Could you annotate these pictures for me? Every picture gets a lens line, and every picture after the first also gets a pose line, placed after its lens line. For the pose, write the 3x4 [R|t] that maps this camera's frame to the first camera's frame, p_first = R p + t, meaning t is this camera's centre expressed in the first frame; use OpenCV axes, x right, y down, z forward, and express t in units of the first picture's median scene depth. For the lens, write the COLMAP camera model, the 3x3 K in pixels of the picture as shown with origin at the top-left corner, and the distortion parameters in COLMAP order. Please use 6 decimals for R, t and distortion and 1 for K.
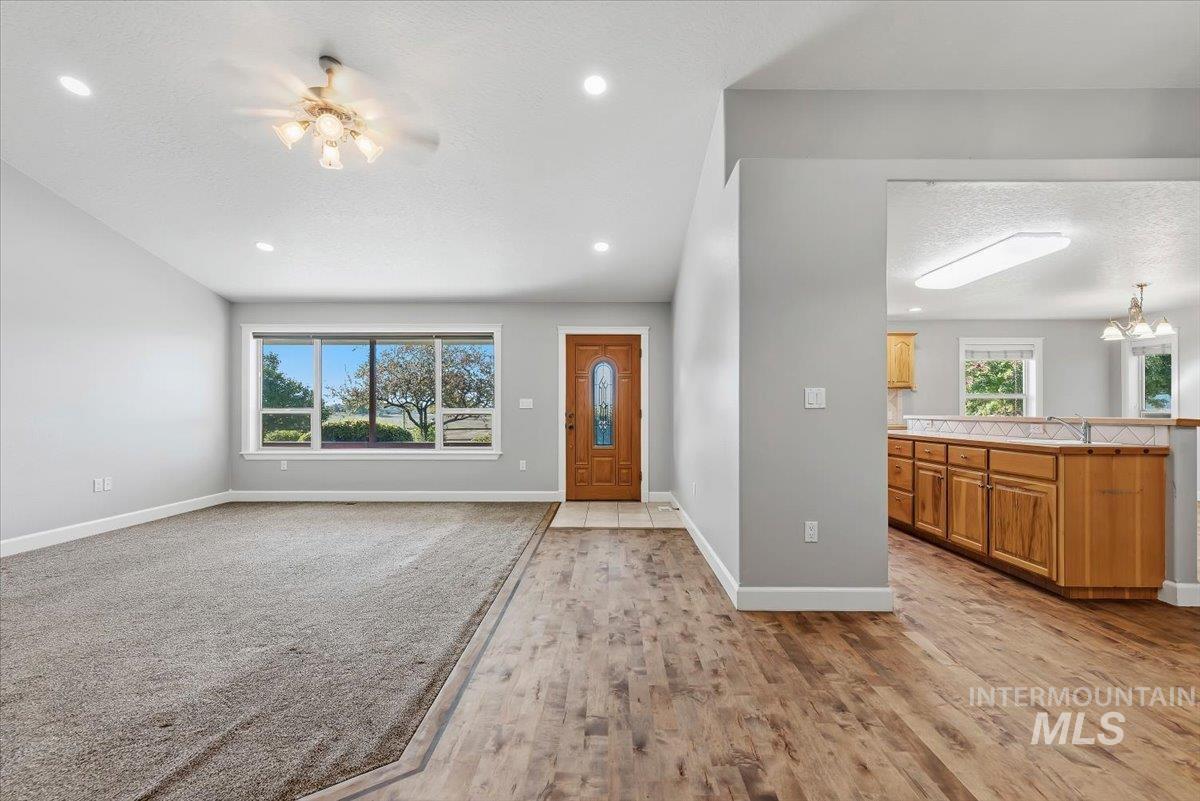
lens RADIAL K [[531.6, 0, 602.4], [0, 531.6, 401.7], [0, 0, 1]] dist [0.002461, 0.000500]
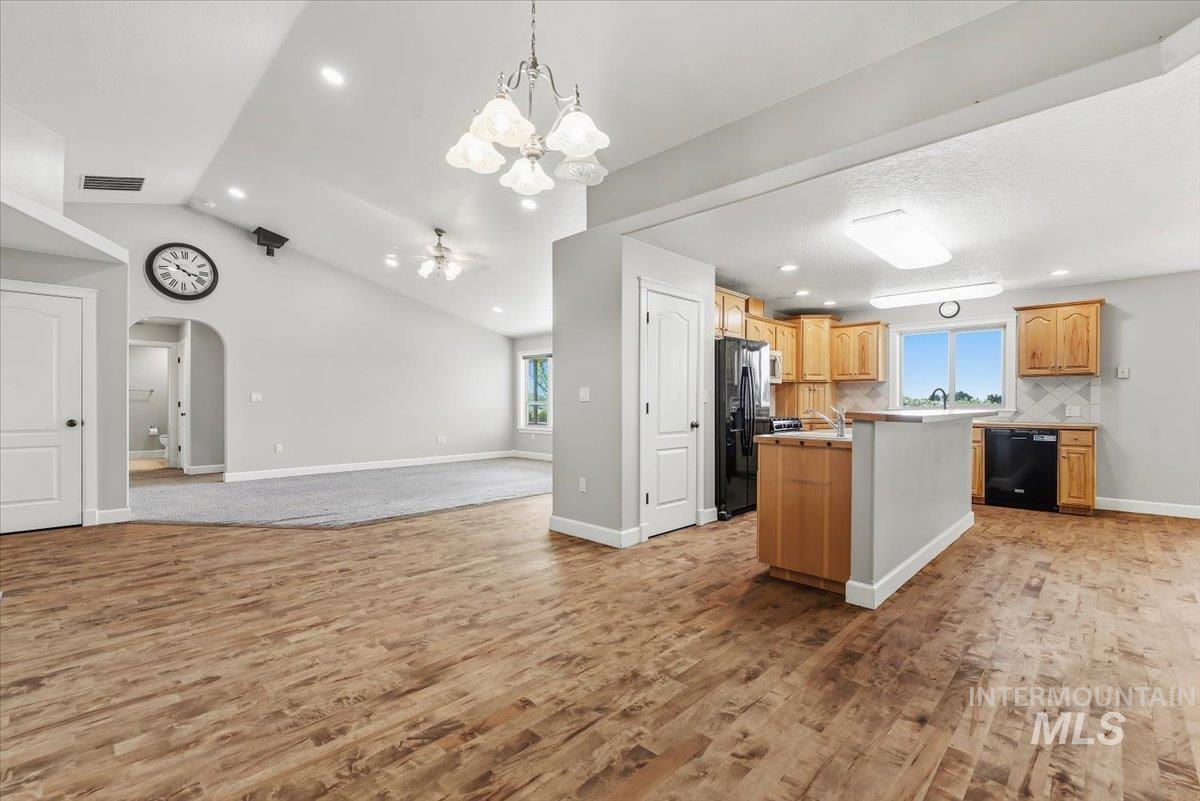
lens RADIAL K [[531.6, 0, 609.2], [0, 531.6, 403.5], [0, 0, 1]] dist [0.002461, 0.000500]
pose [[0.718428, 0.002219, -0.695598, 1.433334], [0.008337, 0.999896, 0.011800, 0.000340], [0.695551, -0.014277, 0.718334, -0.008431]]
